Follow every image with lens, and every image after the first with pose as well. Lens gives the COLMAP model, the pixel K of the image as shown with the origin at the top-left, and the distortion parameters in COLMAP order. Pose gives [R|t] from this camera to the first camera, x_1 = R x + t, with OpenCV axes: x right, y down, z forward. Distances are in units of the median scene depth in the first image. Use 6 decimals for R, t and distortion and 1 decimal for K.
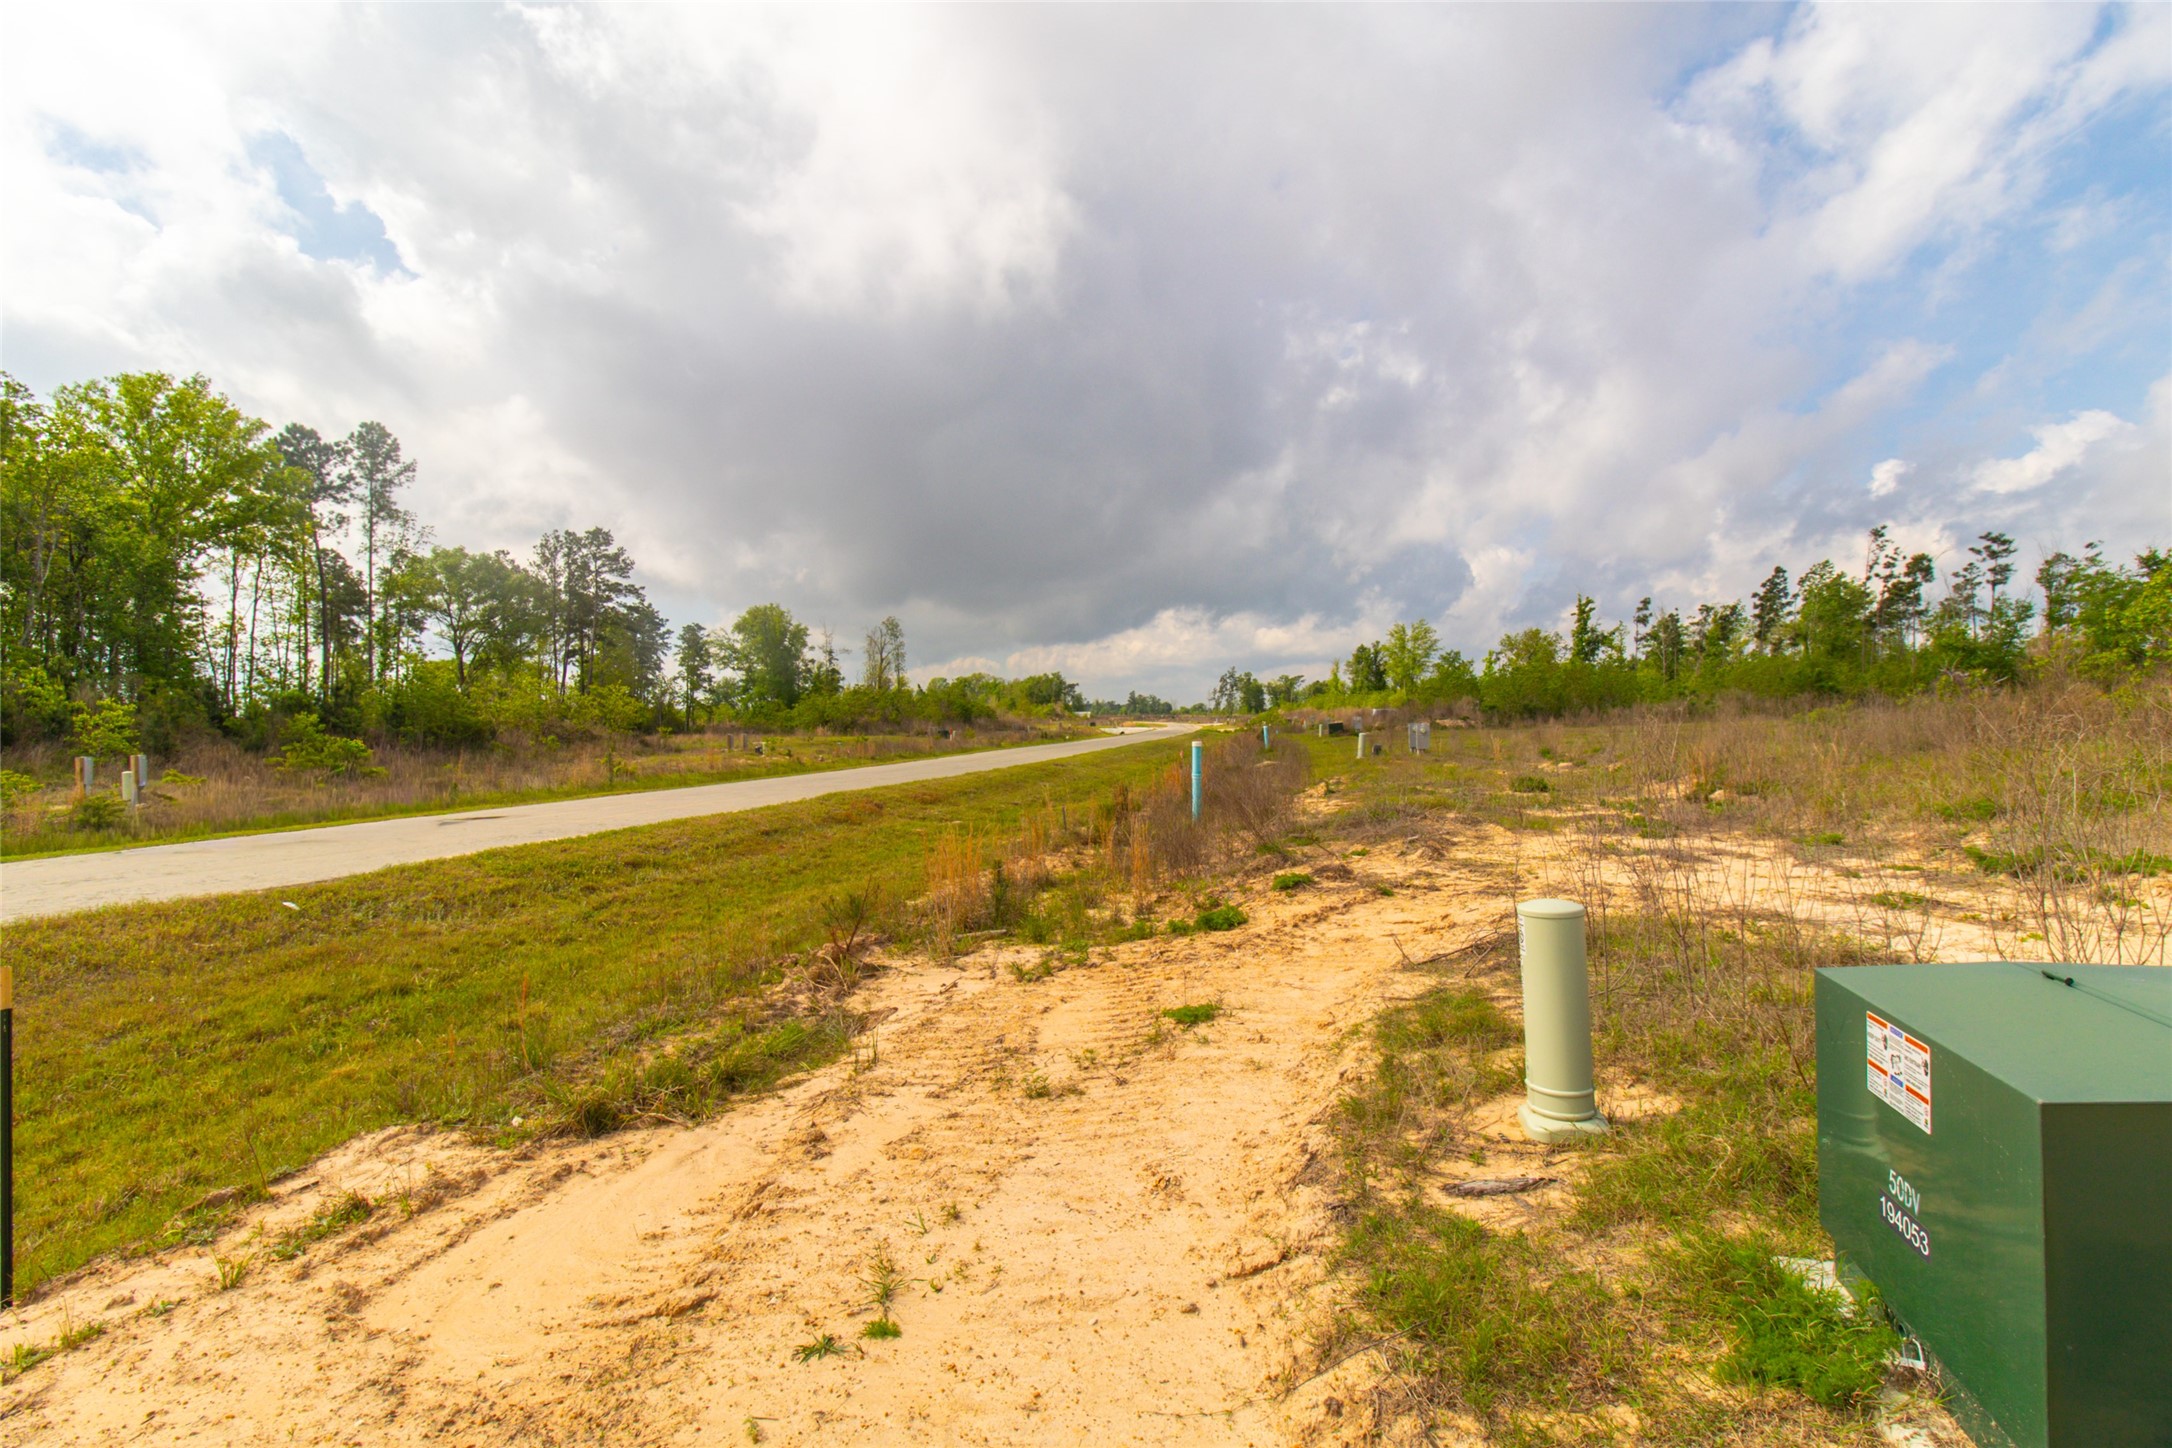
lens RADIAL K [[988.0, 0, 1096.0], [0, 988.0, 728.1], [0, 0, 1]] dist [-0.005970, 0.002048]
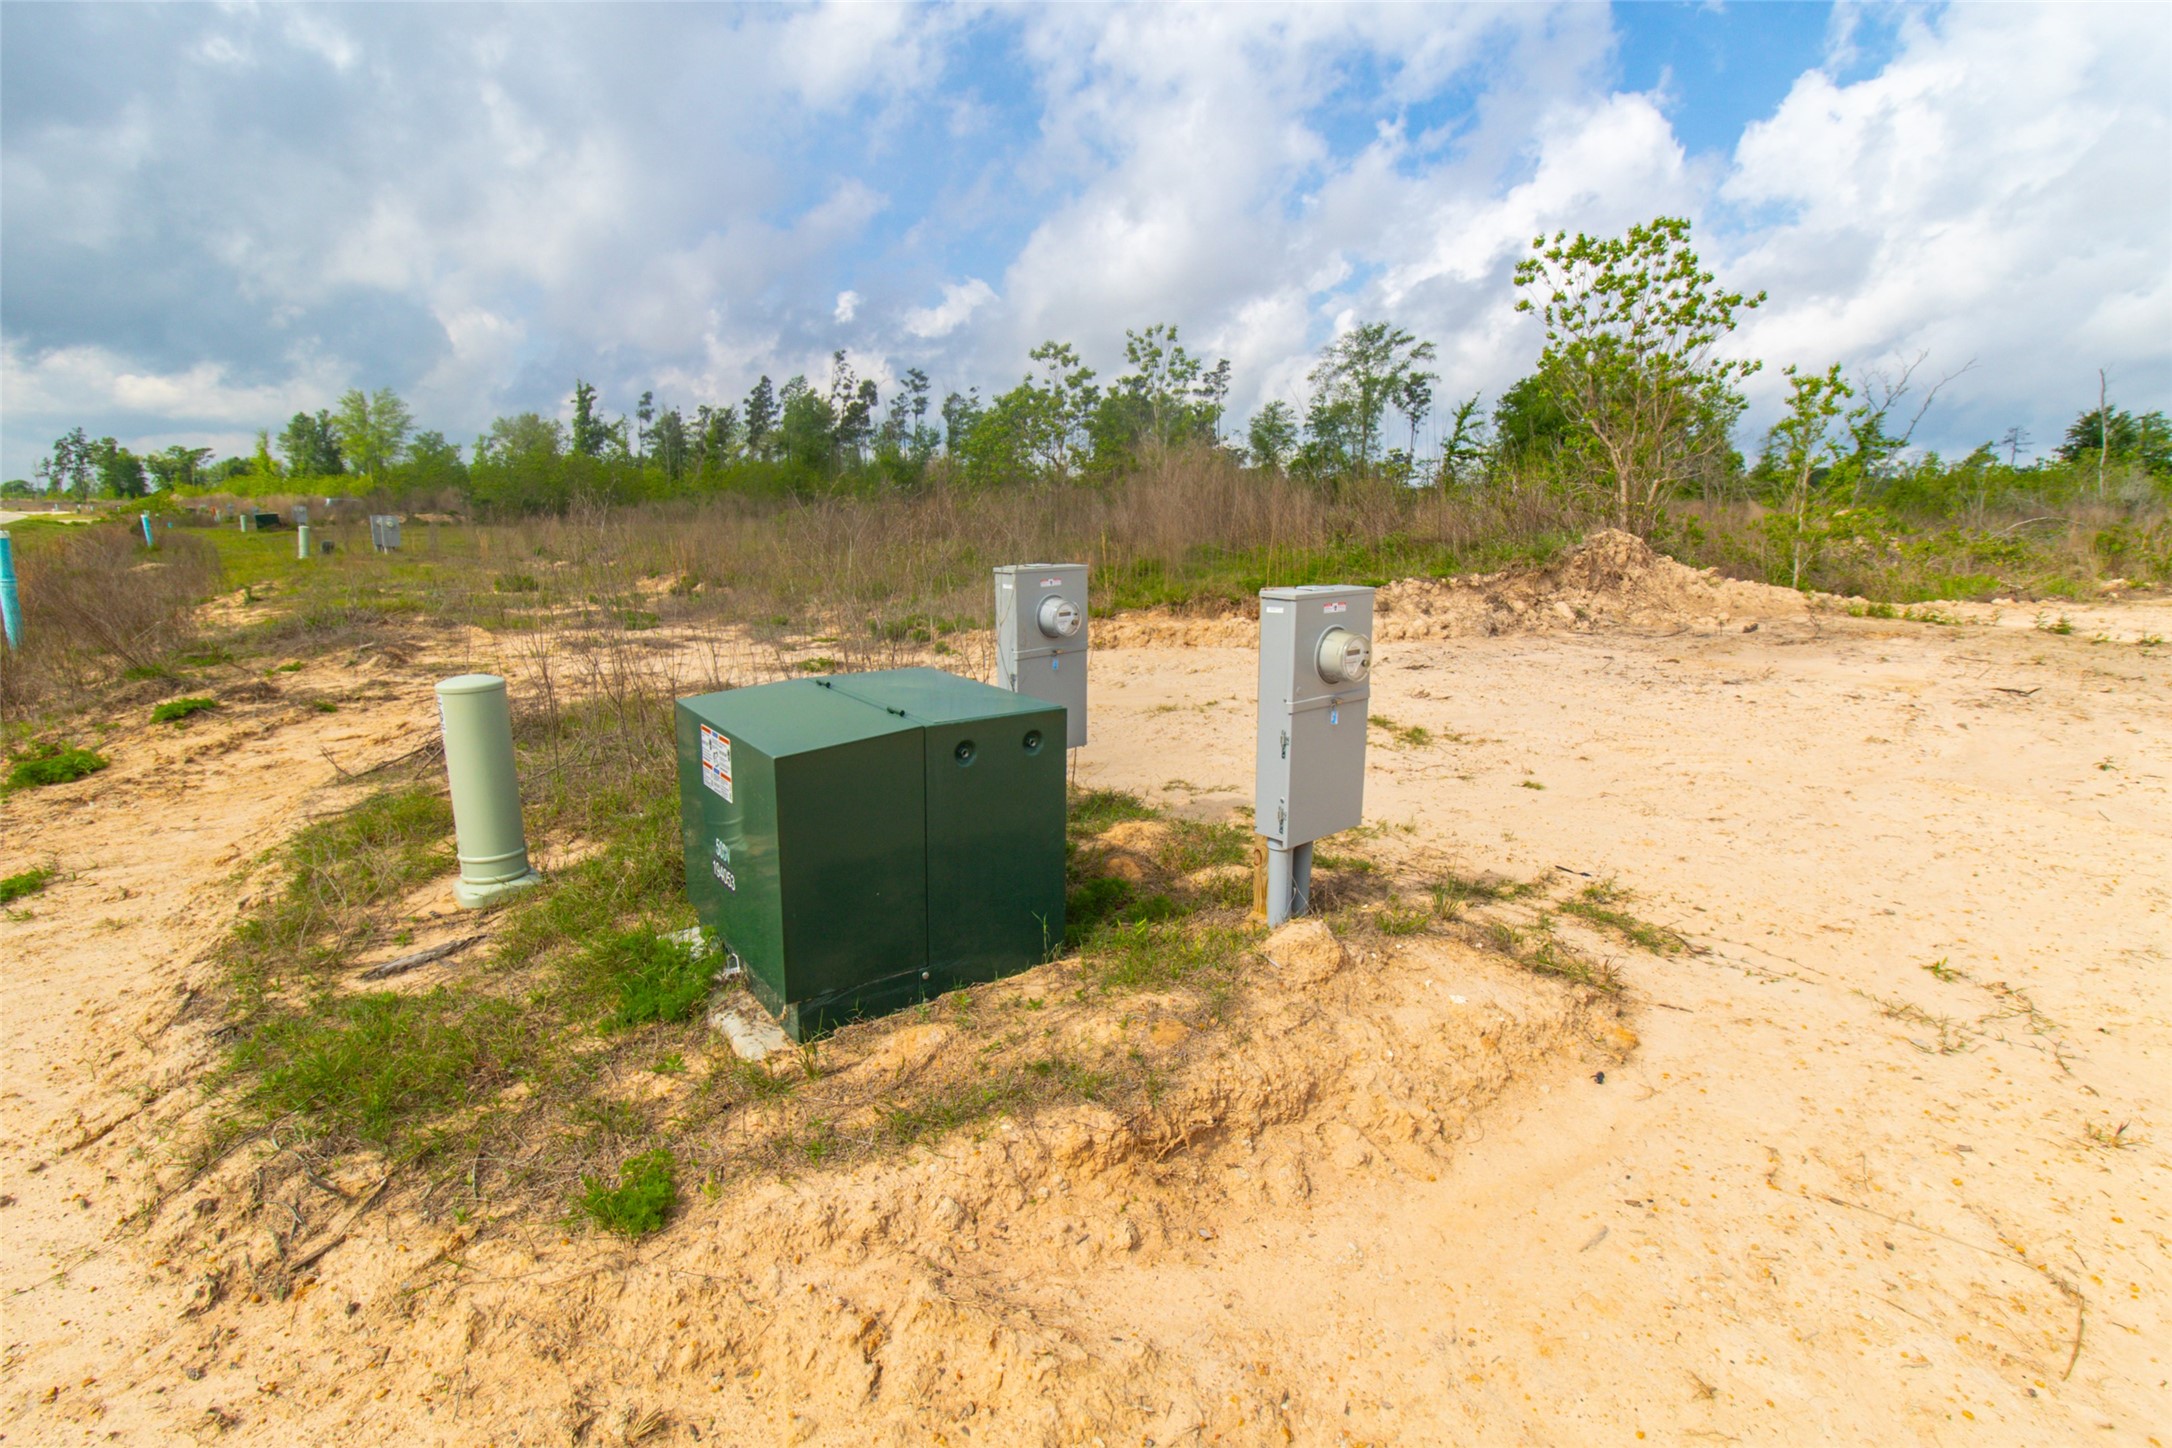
lens RADIAL K [[1046.6, 0, 1076.0], [0, 1046.6, 711.3], [0, 0, 1]] dist [0.000982, -0.001444]
pose [[0.634422, -0.117230, 0.764046, 0.005068], [-0.016244, 0.986193, 0.164802, 0.003426], [-0.772816, -0.116965, 0.623758, -0.018811]]
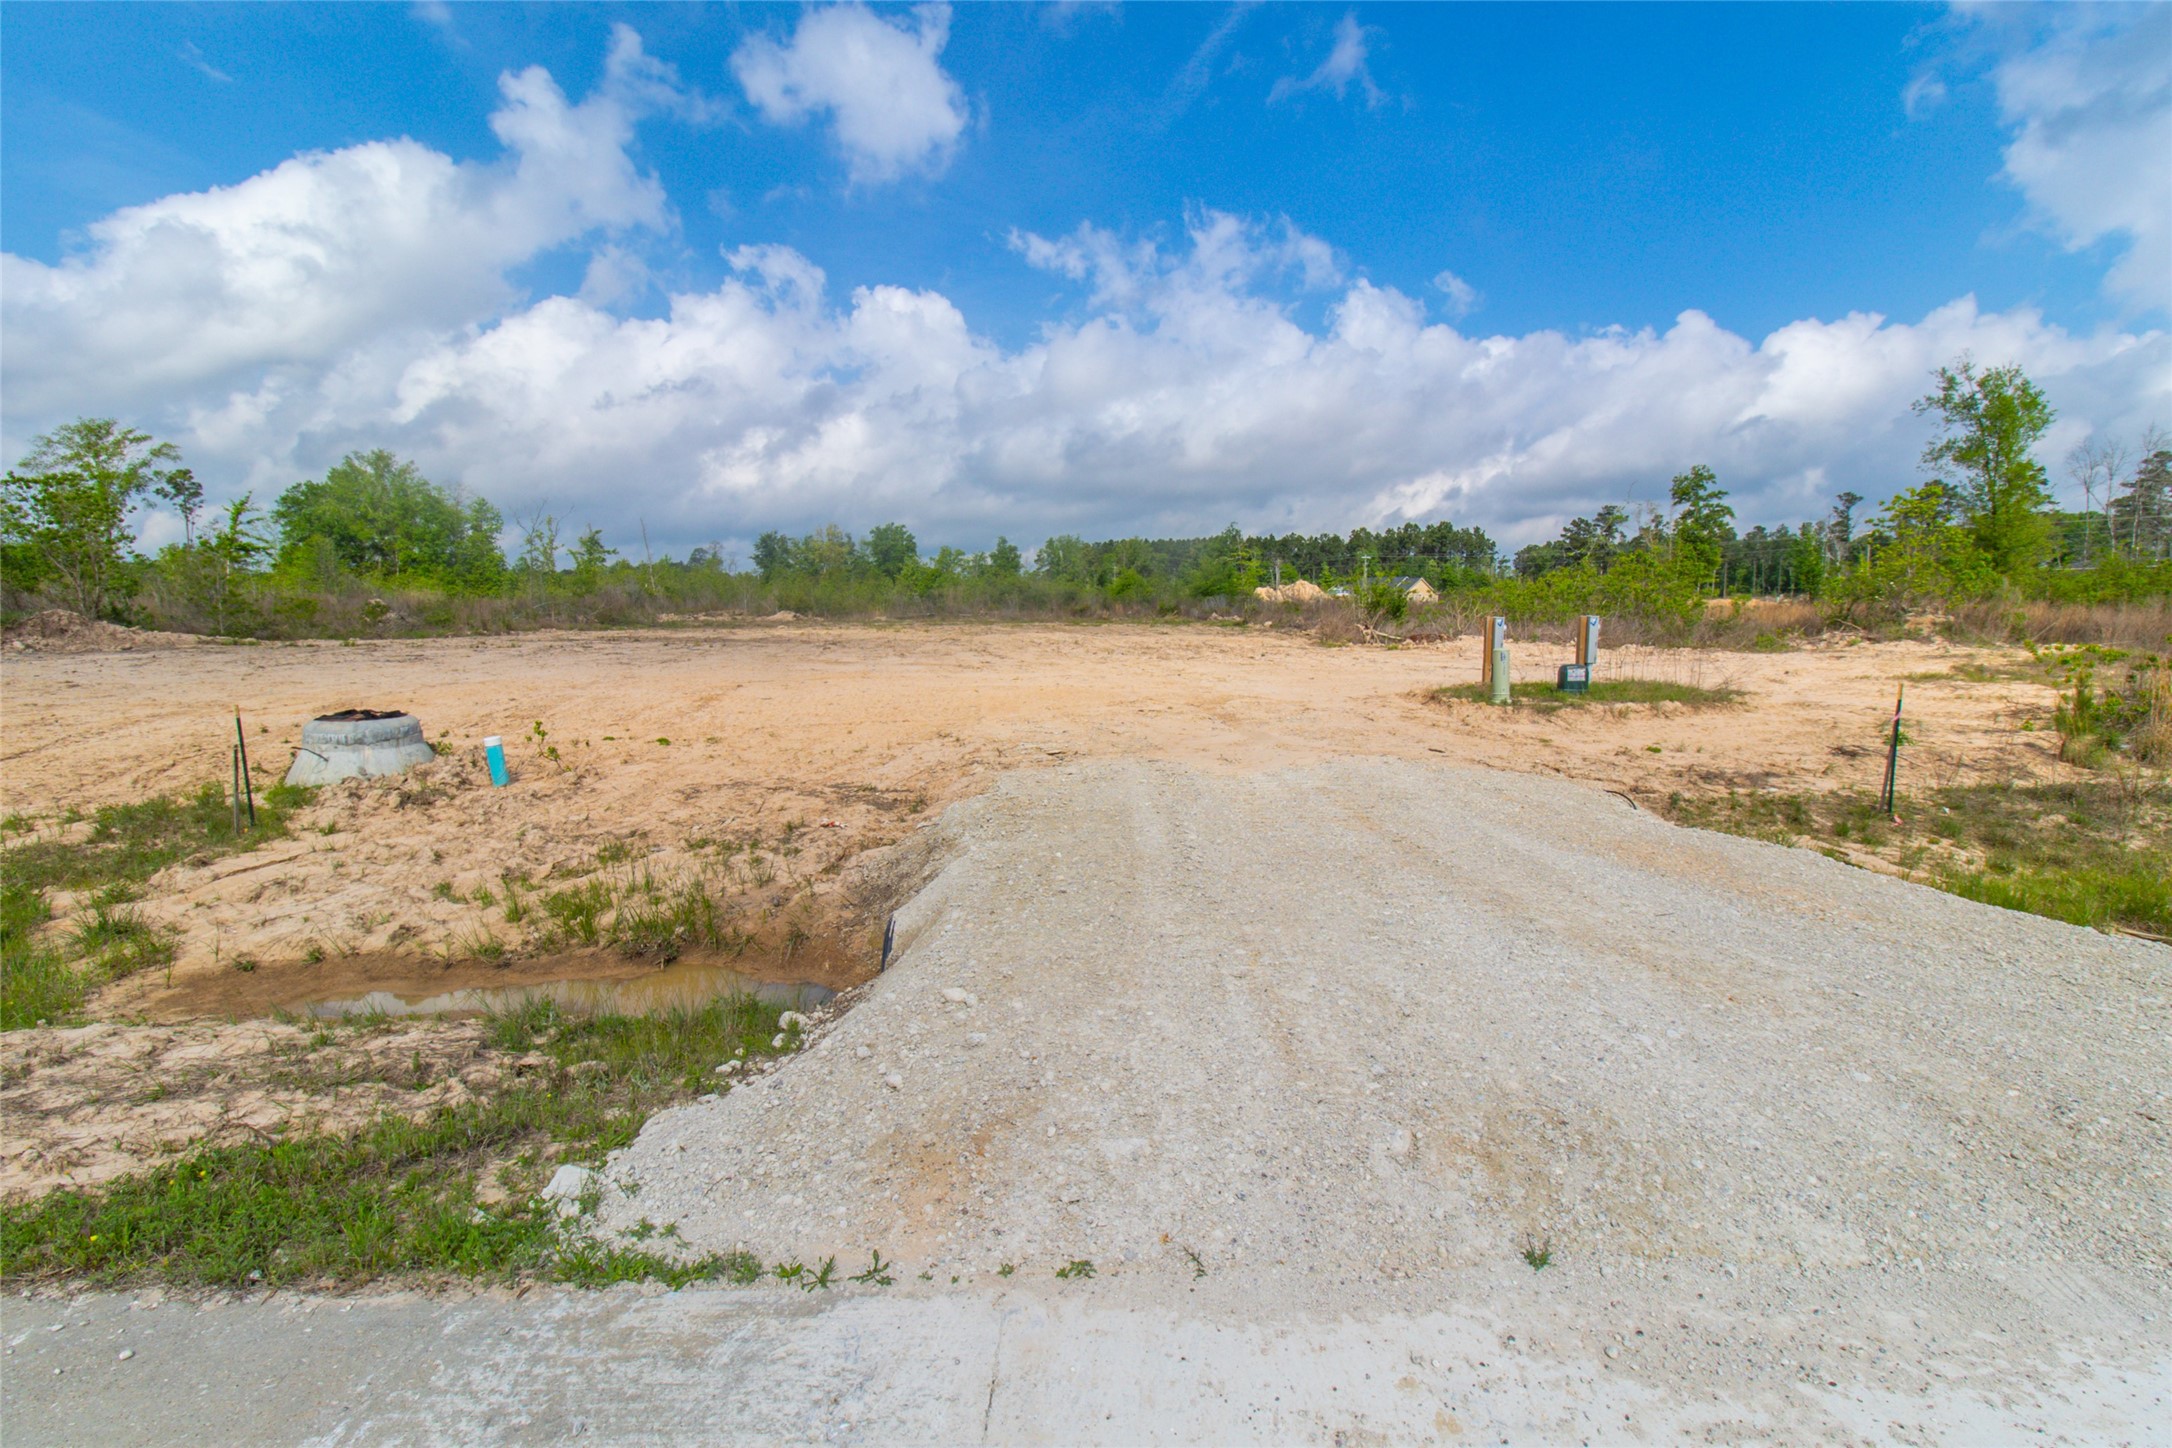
lens RADIAL K [[988.0, 0, 1077.3], [0, 988.0, 744.0], [0, 0, 1]] dist [-0.005970, 0.002048]
pose [[-0.276091, -0.113633, 0.954391, -0.779791], [0.012235, 0.992490, 0.121709, 0.025107], [-0.961054, 0.045279, -0.272627, -0.673098]]
